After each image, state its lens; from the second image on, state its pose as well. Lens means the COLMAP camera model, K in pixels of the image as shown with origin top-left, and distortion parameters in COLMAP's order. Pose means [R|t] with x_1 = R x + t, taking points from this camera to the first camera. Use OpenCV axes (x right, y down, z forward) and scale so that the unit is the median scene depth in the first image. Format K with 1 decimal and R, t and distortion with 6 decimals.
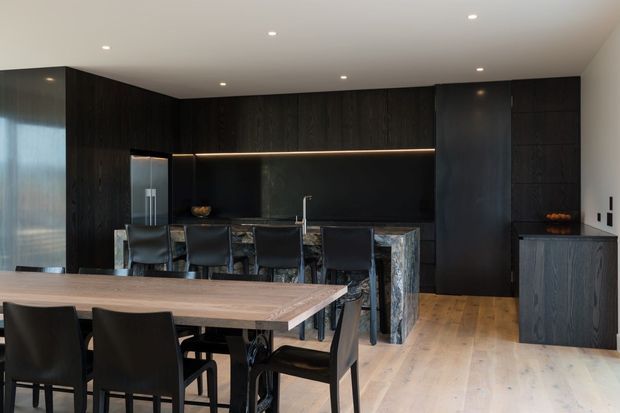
lens RADIAL K [[568.9, 0, 283.6], [0, 568.9, 191.0], [0, 0, 1]] dist [0.011592, 0.013420]
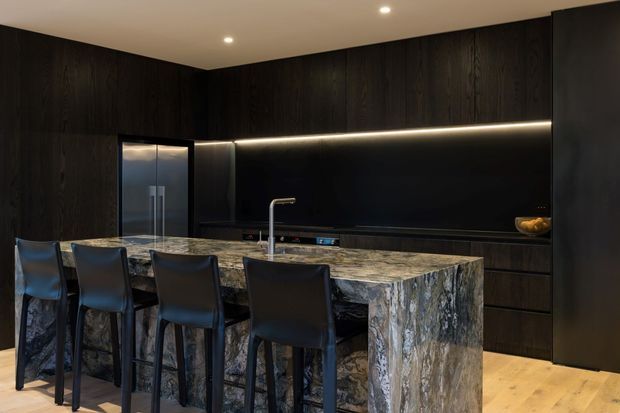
lens RADIAL K [[568.9, 0, 283.6], [0, 568.9, 191.0], [0, 0, 1]] dist [0.011592, 0.013420]
pose [[0.952023, 0.002518, -0.306016, 0.172813], [-0.000952, 0.999986, 0.005268, -0.001594], [0.306025, -0.004724, 0.952012, 0.327535]]
